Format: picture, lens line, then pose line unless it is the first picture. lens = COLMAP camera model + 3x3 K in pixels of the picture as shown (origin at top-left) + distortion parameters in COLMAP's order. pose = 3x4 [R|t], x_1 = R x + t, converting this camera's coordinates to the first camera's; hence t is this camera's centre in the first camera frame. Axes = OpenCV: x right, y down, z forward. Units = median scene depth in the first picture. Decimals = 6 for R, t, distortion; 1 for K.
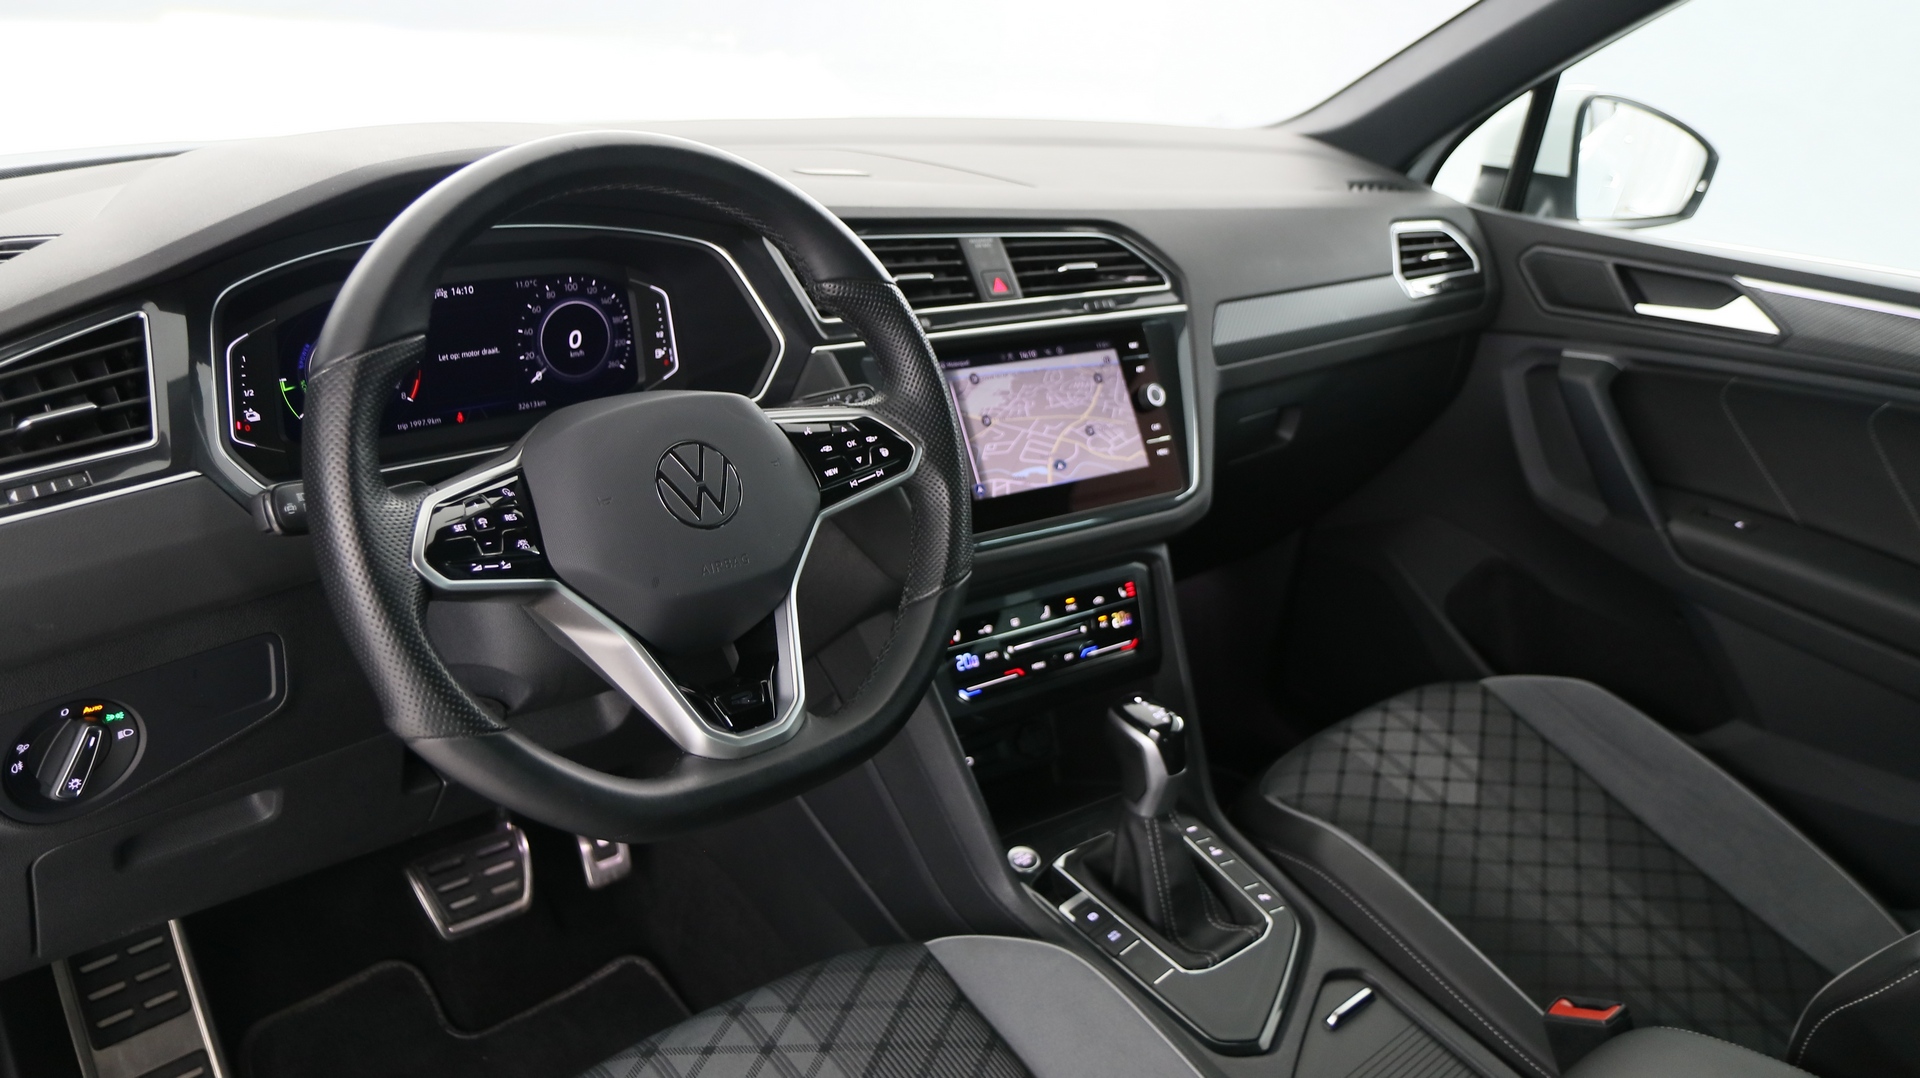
lens RADIAL K [[1425.4, 0, 945.4], [0, 1425.4, 552.3], [0, 0, 1]] dist [-0.039276, 0.029686]
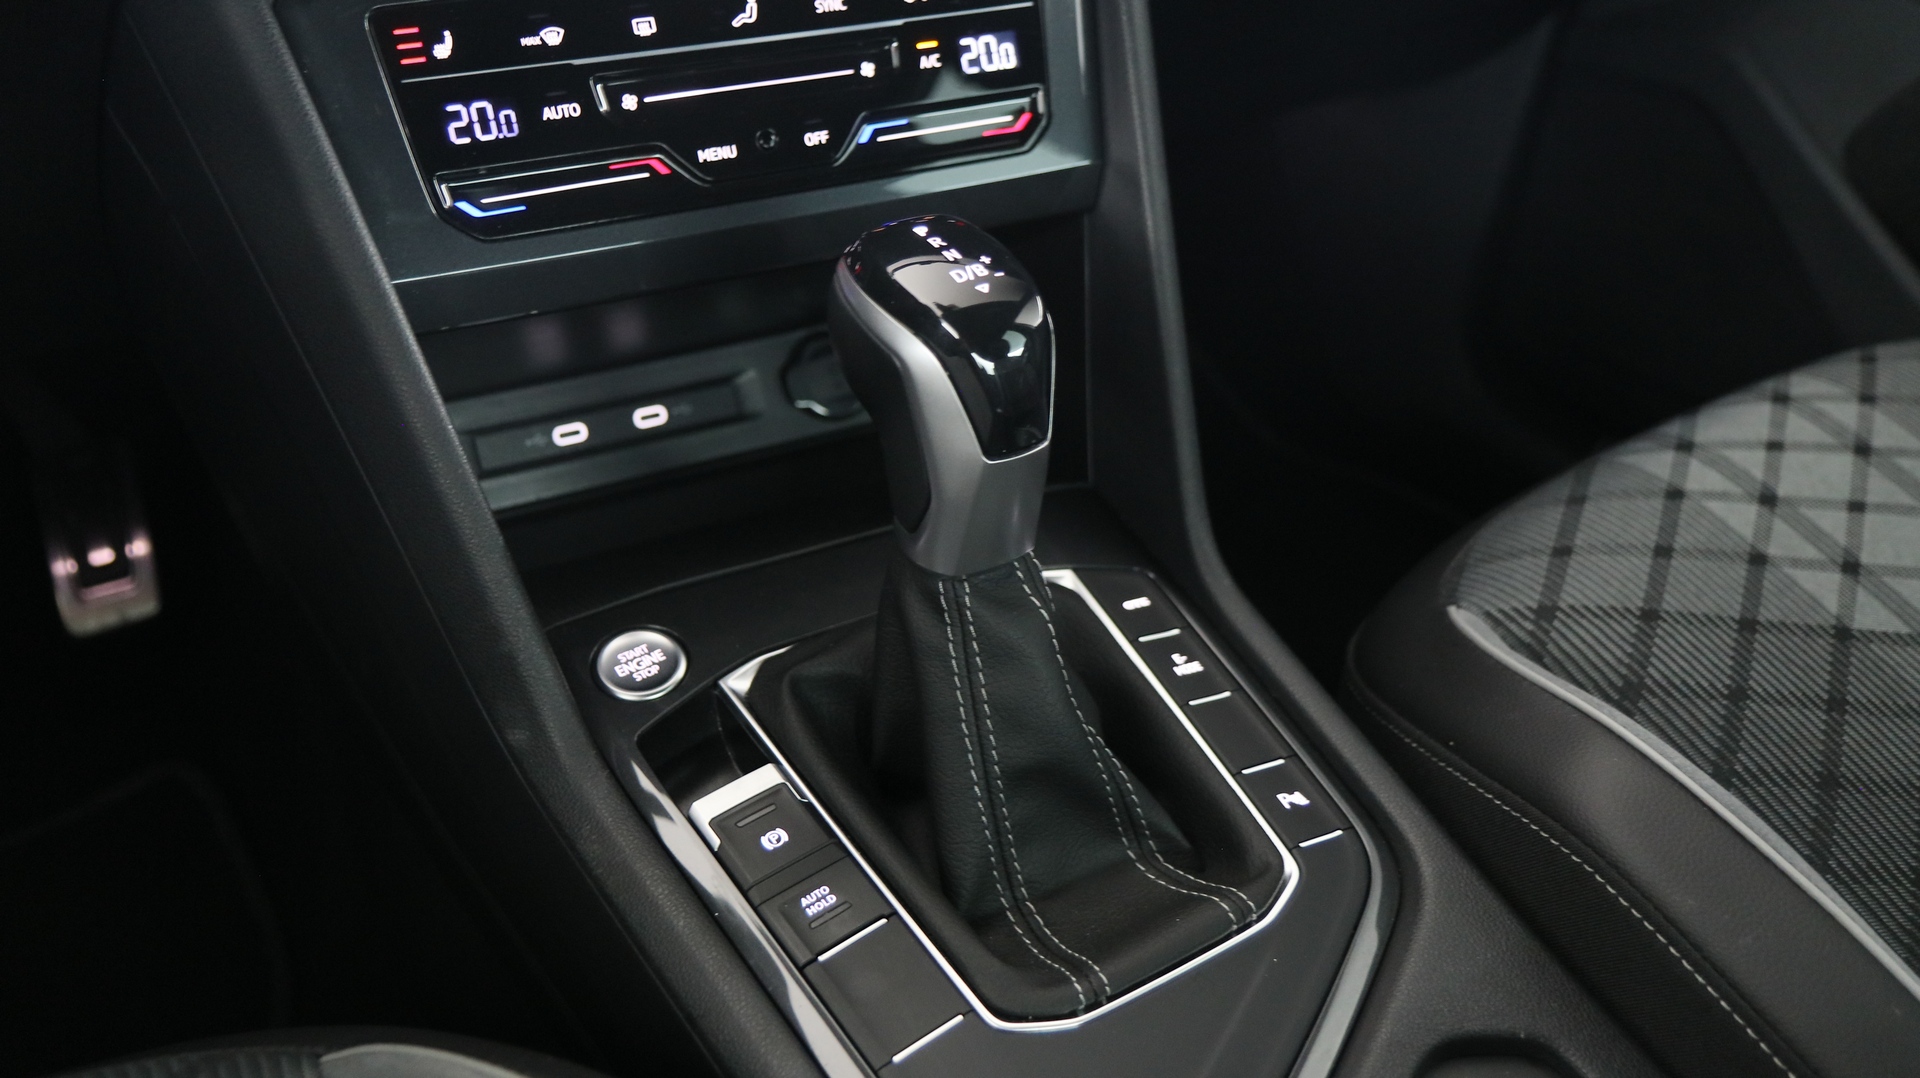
lens RADIAL K [[1591.0, 0, 960.8], [0, 1591.0, 531.8], [0, 0, 1]] dist [0.037506, -0.002515]
pose [[0.991758, 0.045233, -0.119873, 0.188236], [-0.021225, 0.980683, 0.194451, 0.096838], [0.126353, -0.190304, 0.973560, 0.605817]]
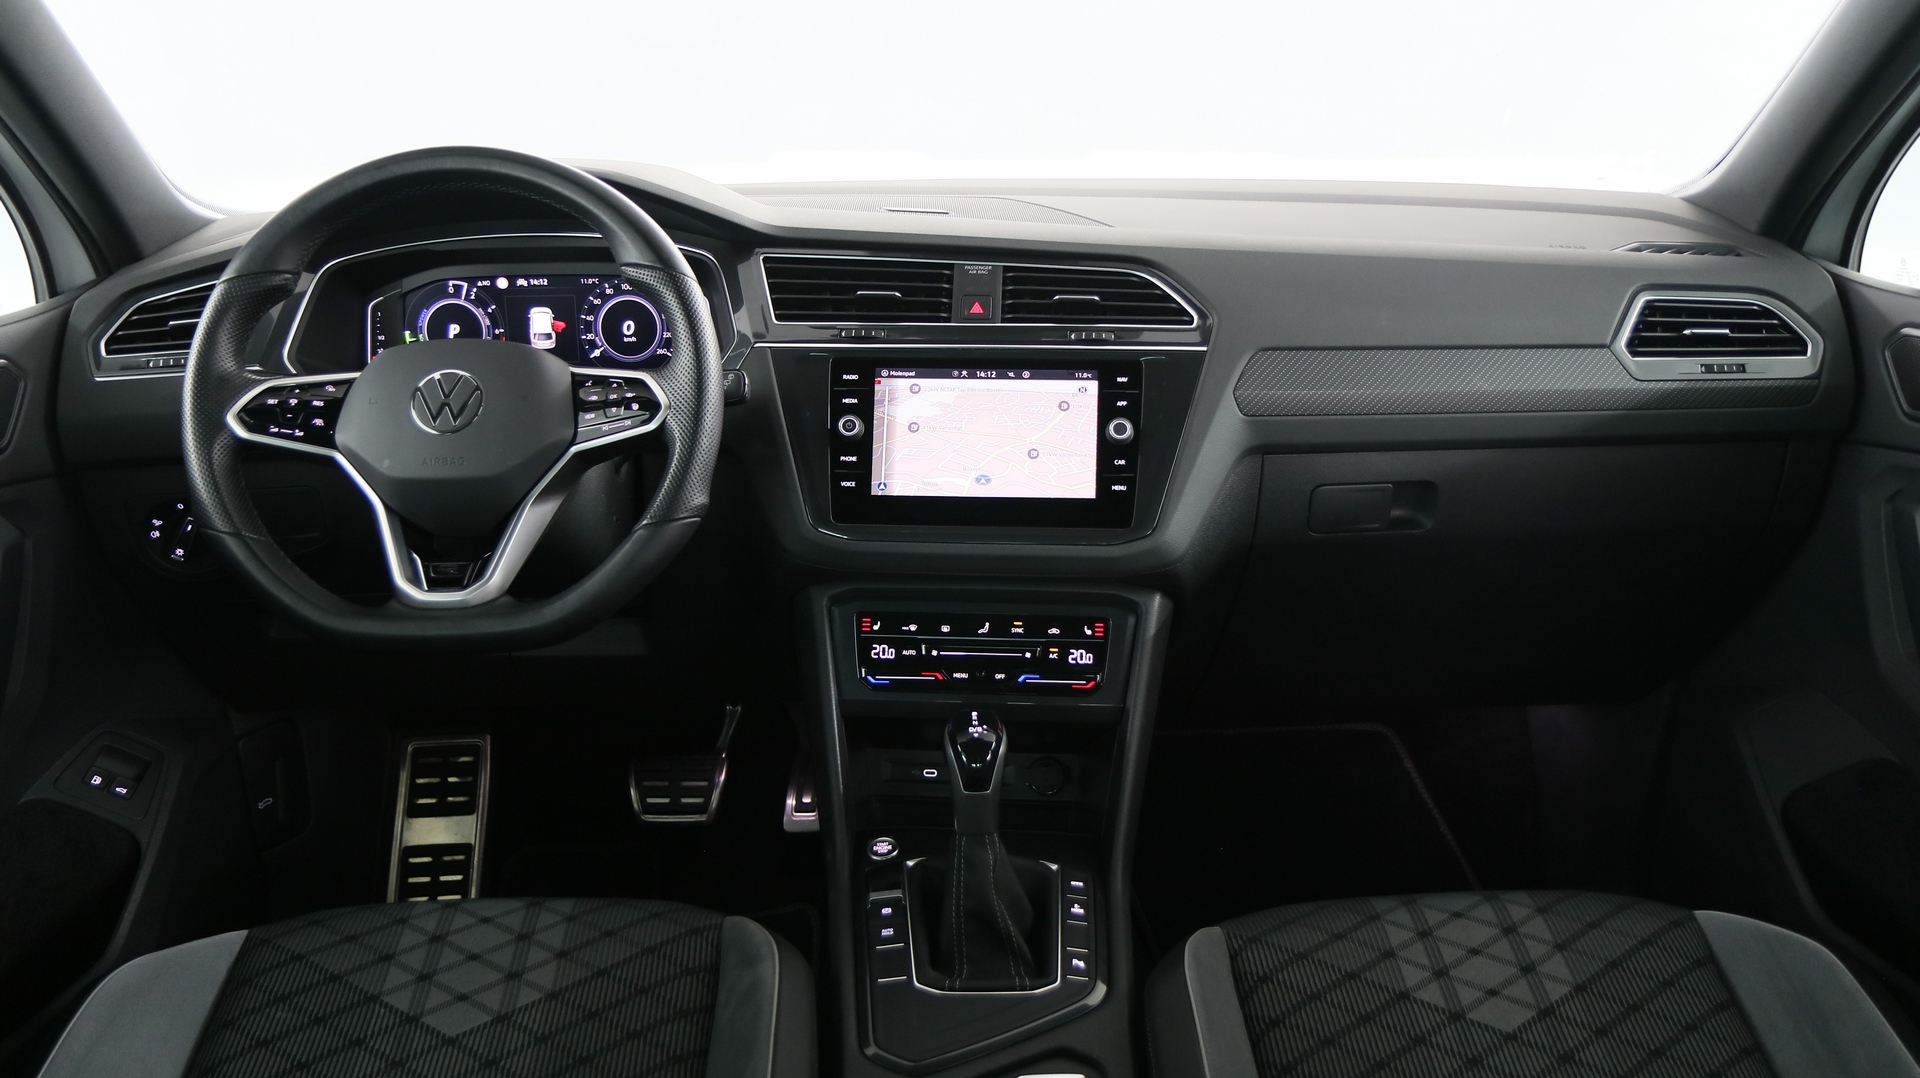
lens RADIAL K [[1425.4, 0, 952.3], [0, 1425.4, 549.3], [0, 0, 1]] dist [-0.039276, 0.029686]
pose [[0.764948, 0.135781, -0.629618, 0.716070], [-0.198270, 0.979700, -0.029607, 0.022829], [0.612817, 0.147482, 0.776341, 0.195193]]
